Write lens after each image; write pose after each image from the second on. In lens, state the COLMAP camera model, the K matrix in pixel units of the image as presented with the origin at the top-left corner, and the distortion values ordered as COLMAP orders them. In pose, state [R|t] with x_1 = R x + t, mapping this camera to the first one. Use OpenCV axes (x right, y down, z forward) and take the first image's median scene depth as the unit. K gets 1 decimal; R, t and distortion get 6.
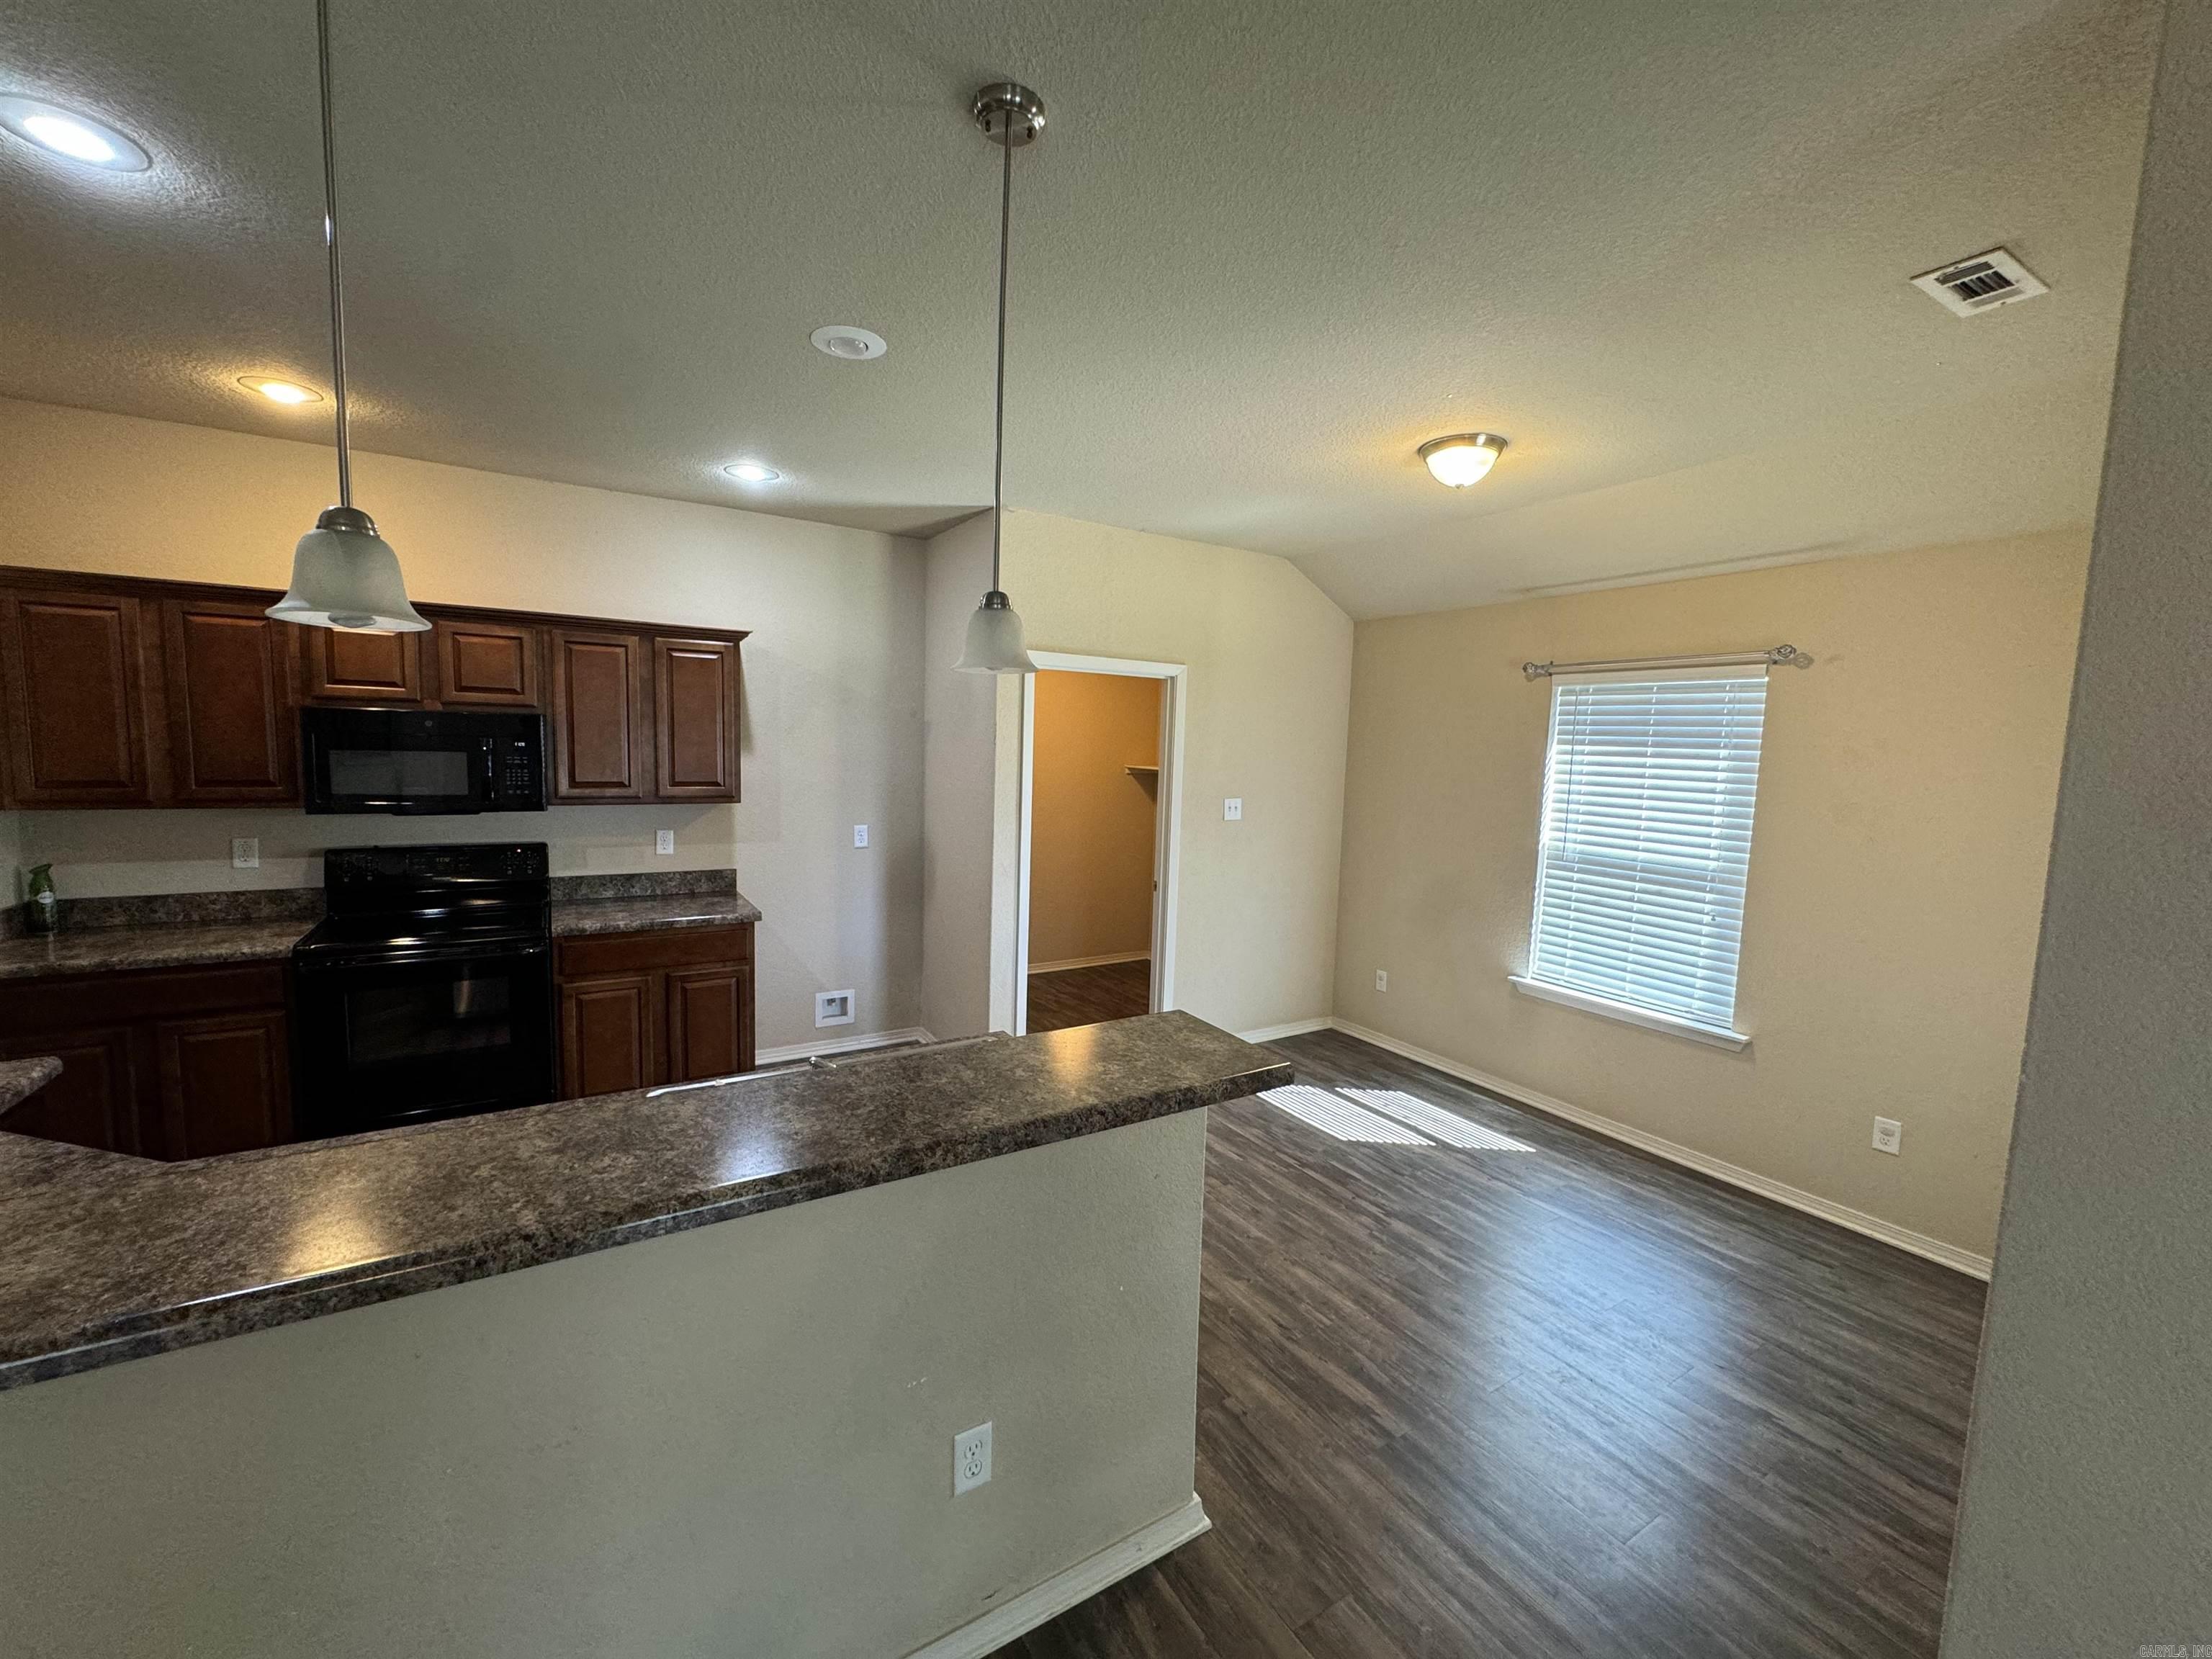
lens RADIAL K [[886.1, 0, 1105.0], [0, 886.1, 831.6], [0, 0, 1]] dist [0.001893, 0.000290]
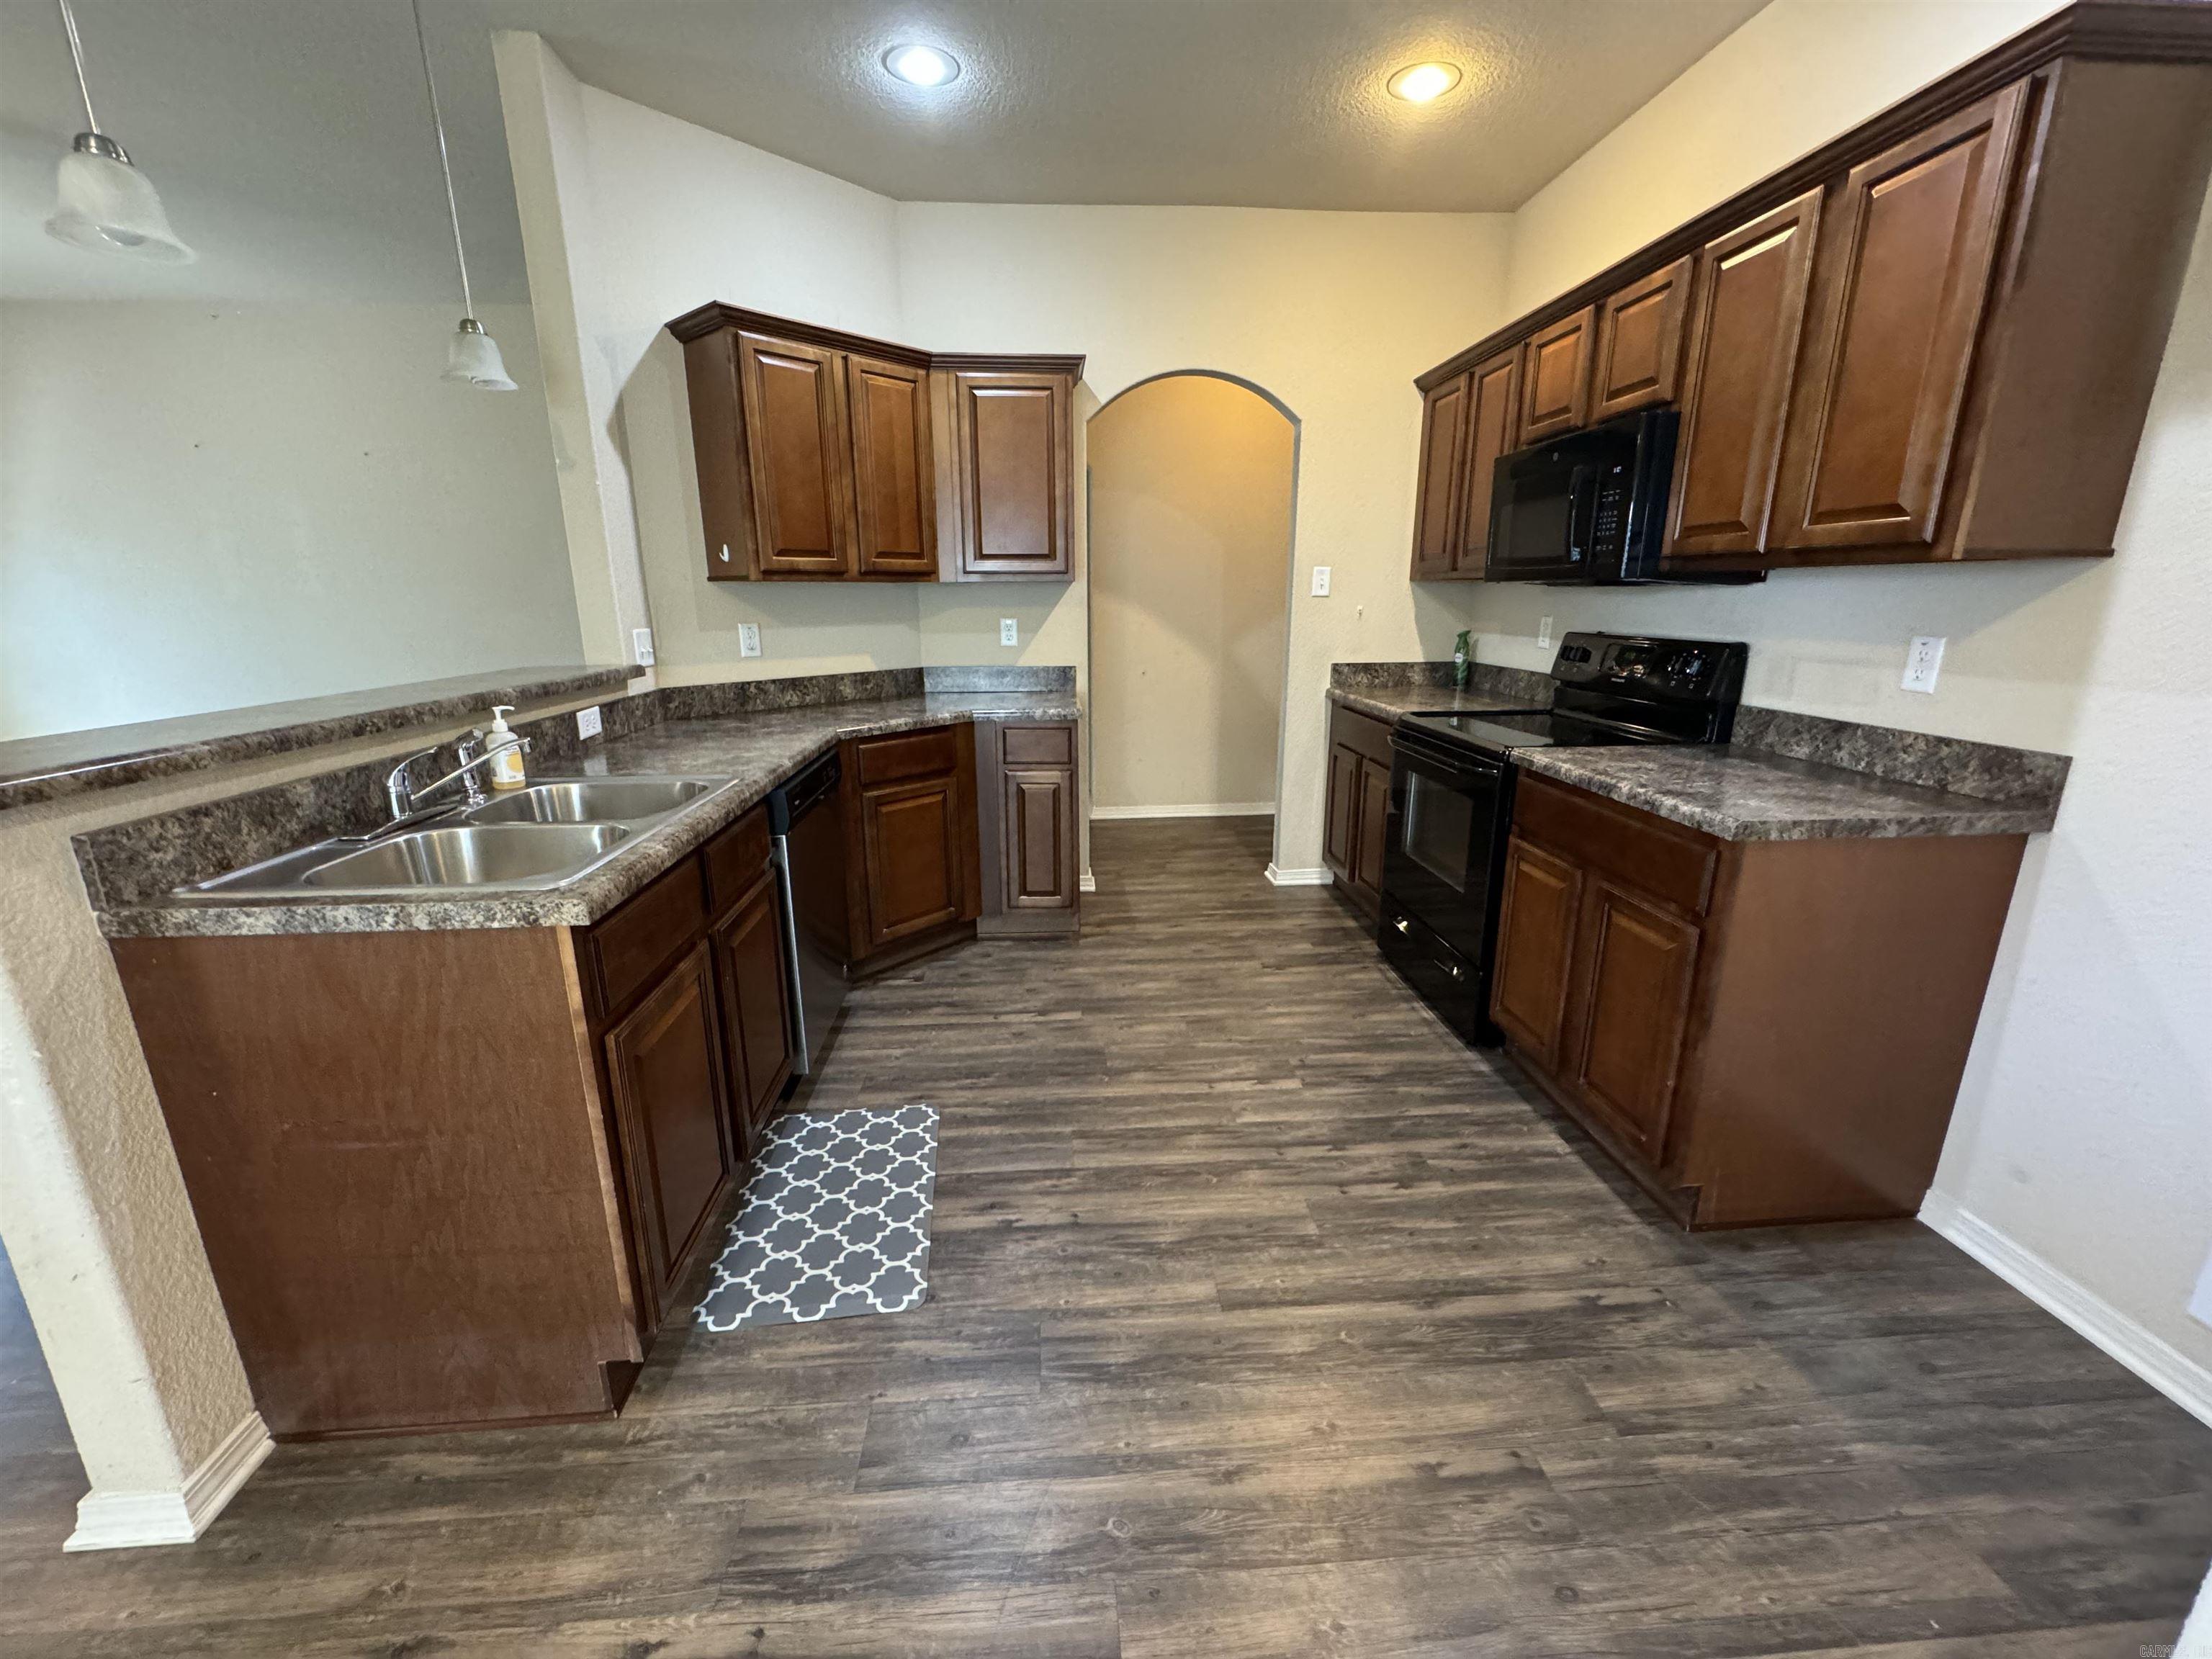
lens RADIAL K [[886.1, 0, 1106.1], [0, 886.1, 823.9], [0, 0, 1]] dist [0.001893, 0.000290]
pose [[-0.469793, 0.194057, -0.861183, 0.103134], [-0.100113, 0.957534, 0.270382, 0.009590], [0.877082, 0.213239, -0.430415, 0.883750]]
